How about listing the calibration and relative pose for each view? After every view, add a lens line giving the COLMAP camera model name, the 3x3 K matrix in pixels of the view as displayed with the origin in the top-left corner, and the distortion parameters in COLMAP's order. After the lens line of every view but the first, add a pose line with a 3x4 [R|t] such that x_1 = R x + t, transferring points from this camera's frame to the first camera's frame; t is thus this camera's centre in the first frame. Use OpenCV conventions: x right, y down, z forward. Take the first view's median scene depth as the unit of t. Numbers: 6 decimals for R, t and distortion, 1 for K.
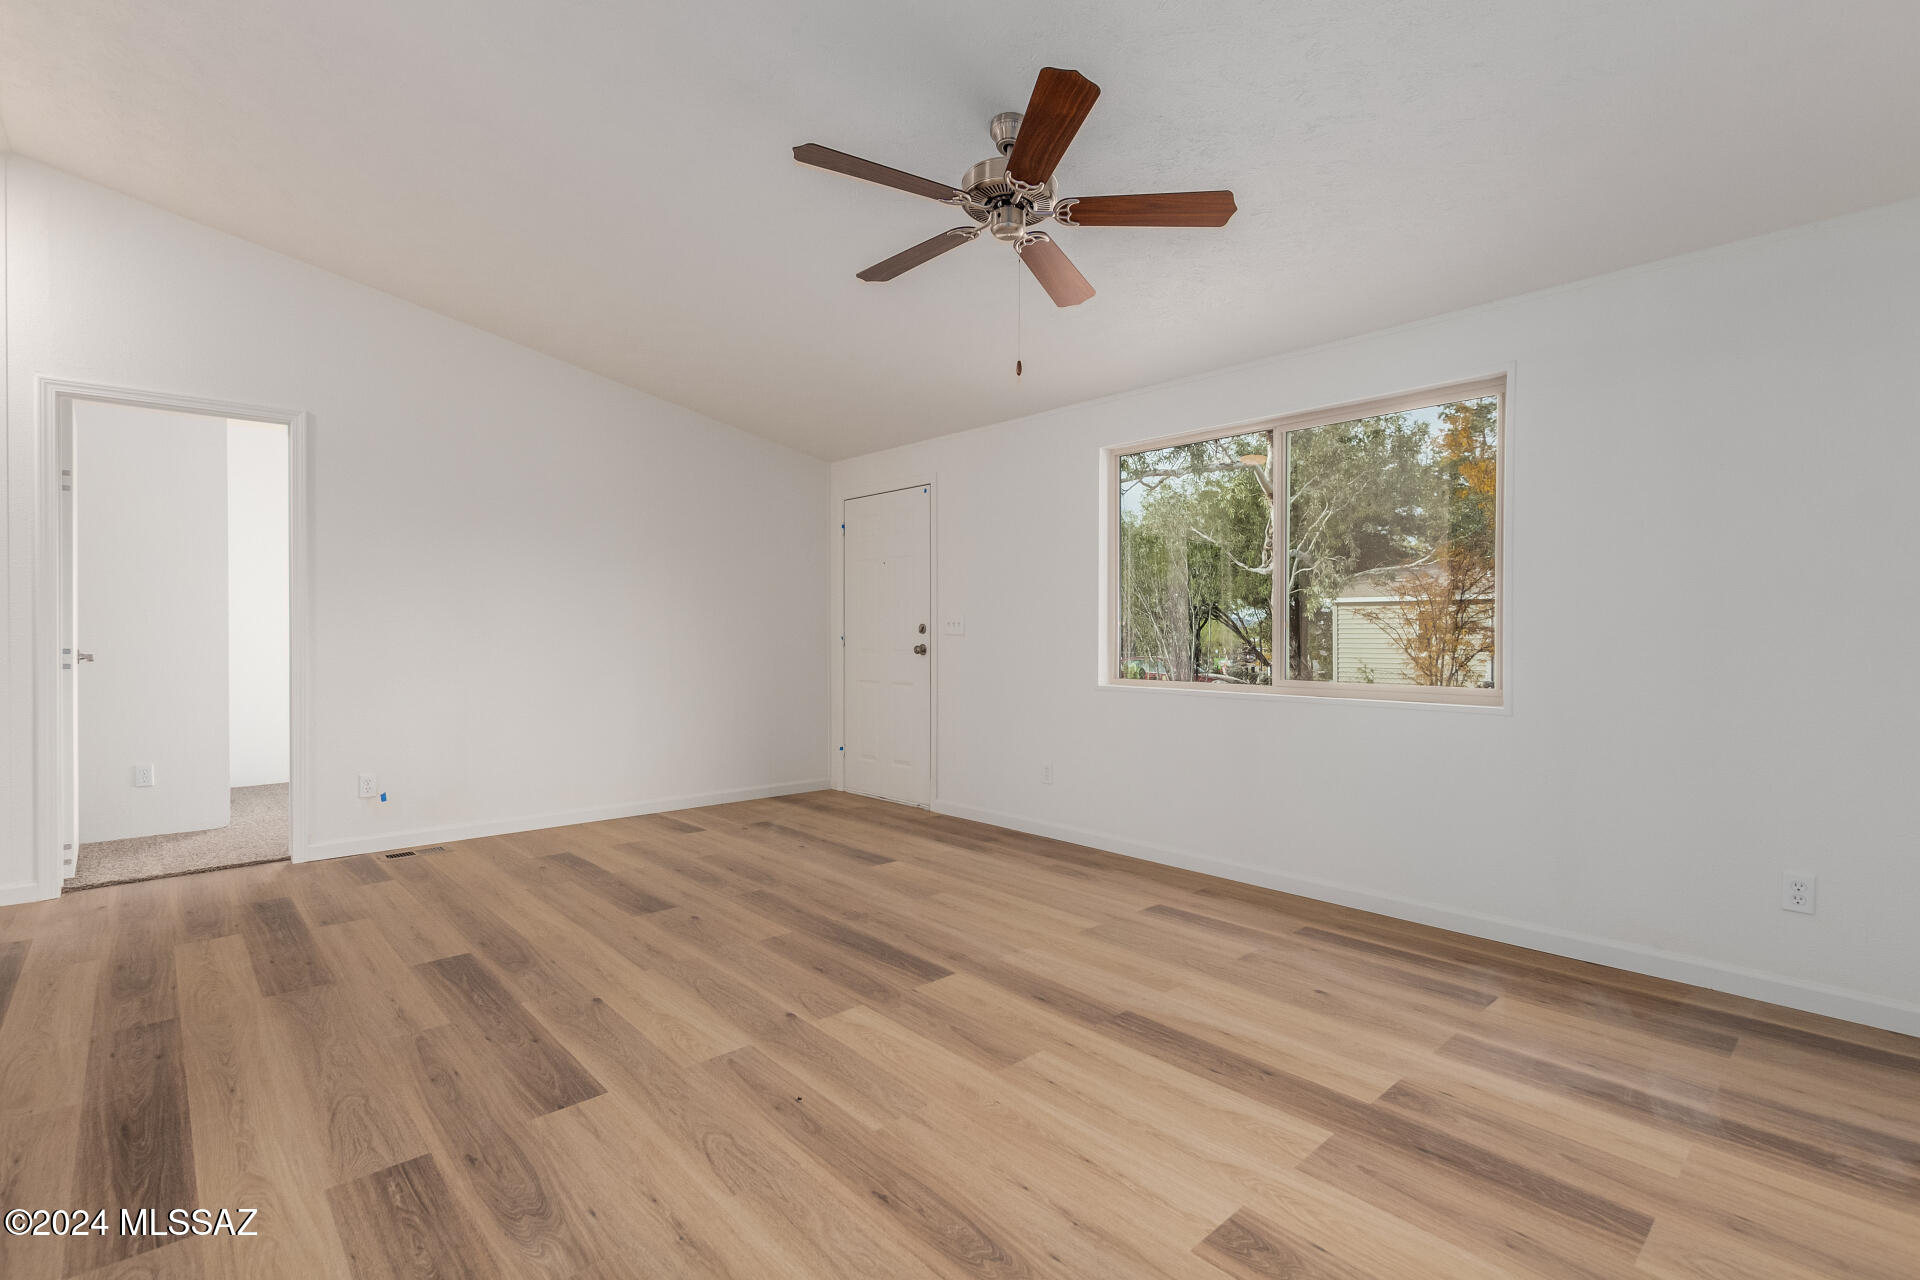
lens RADIAL K [[922.5, 0, 960.5], [0, 922.5, 632.6], [0, 0, 1]] dist [0.008401, -0.001554]
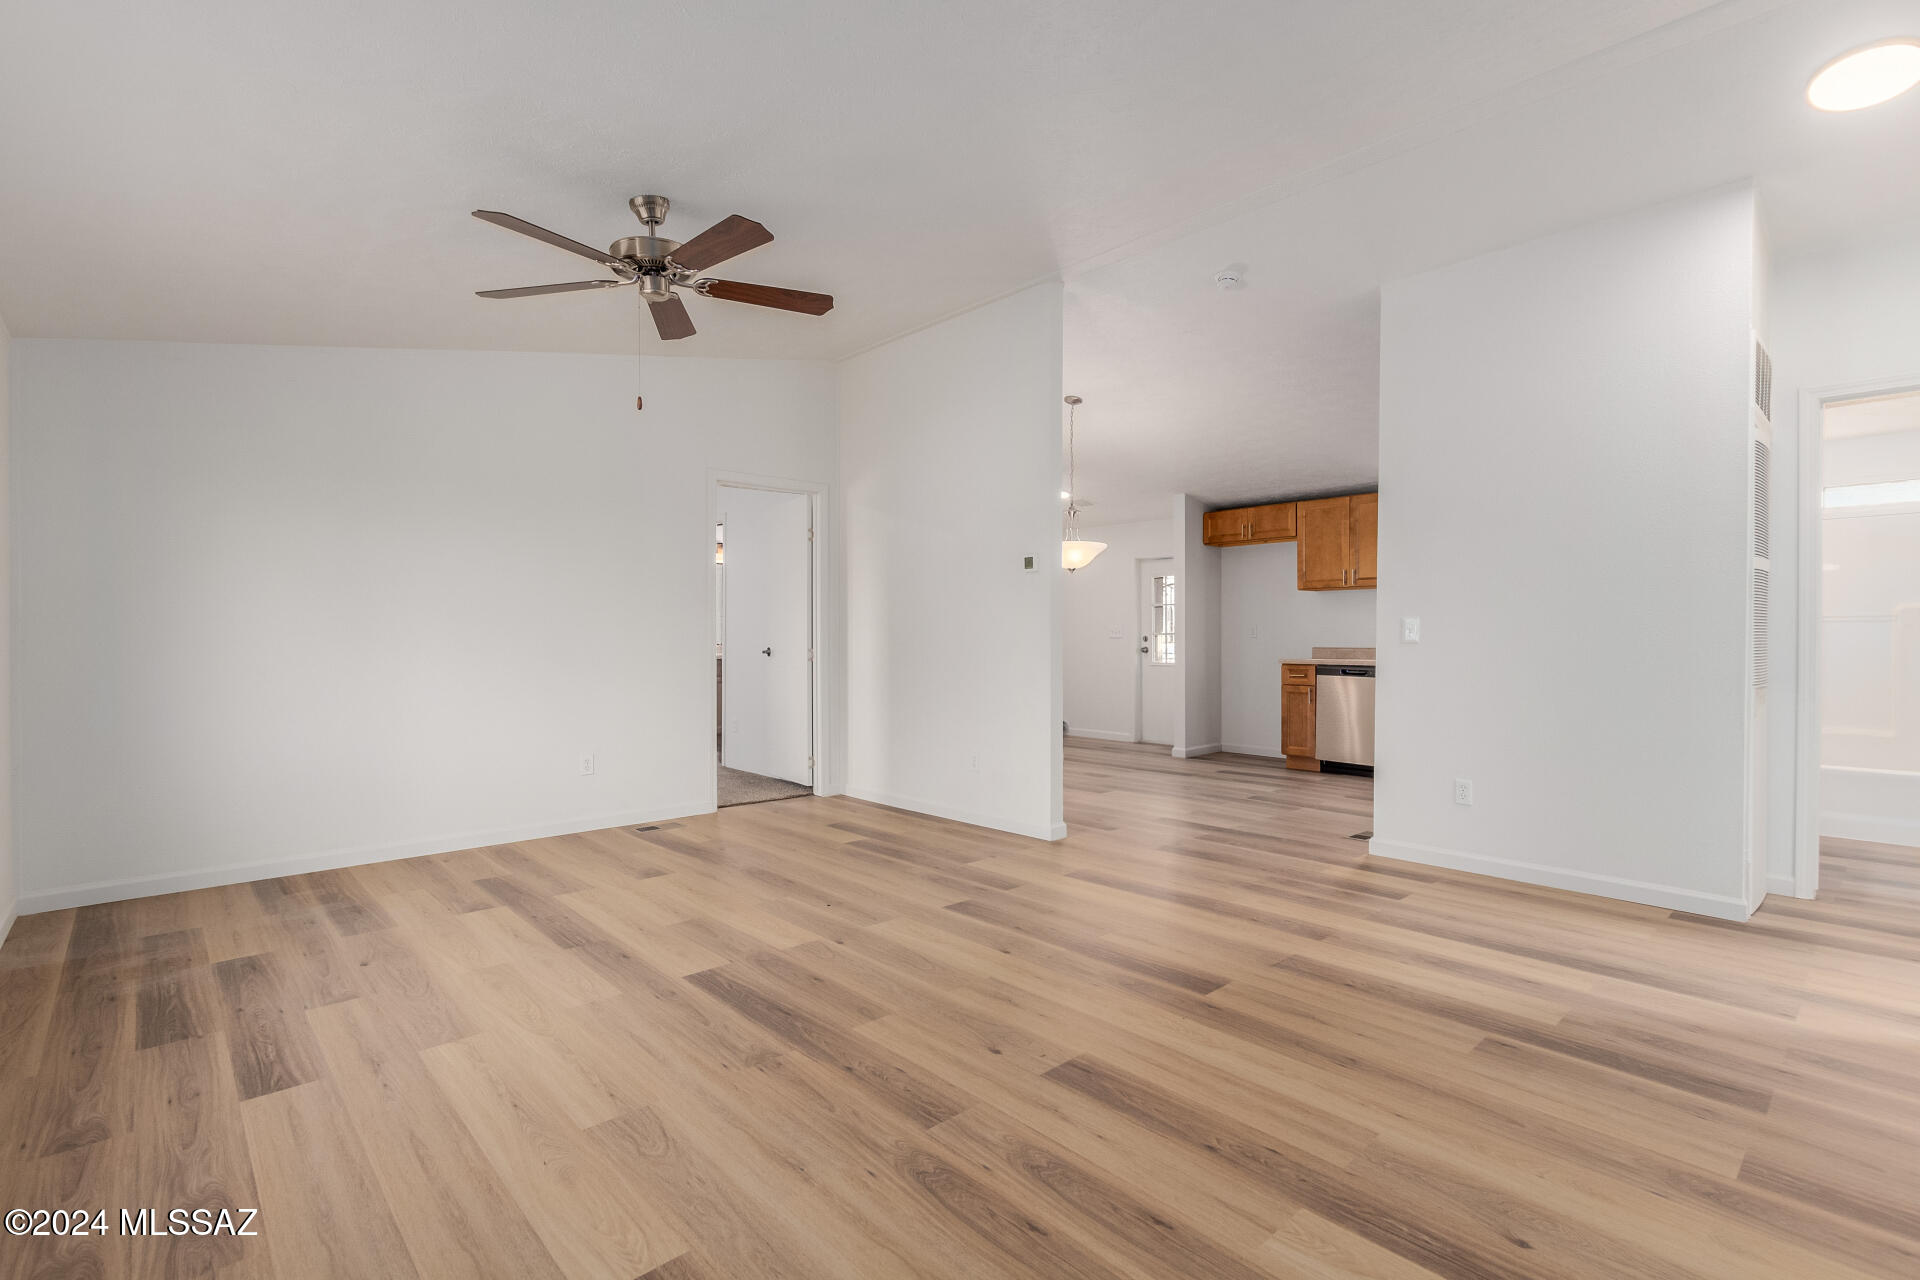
lens RADIAL K [[922.5, 0, 964.0], [0, 922.5, 653.7], [0, 0, 1]] dist [0.008401, -0.001554]
pose [[-0.999982, 0.000749, -0.005949, -0.299297], [0.000622, 0.999773, 0.021297, -0.006590], [0.005963, 0.021292, -0.999756, 1.946608]]
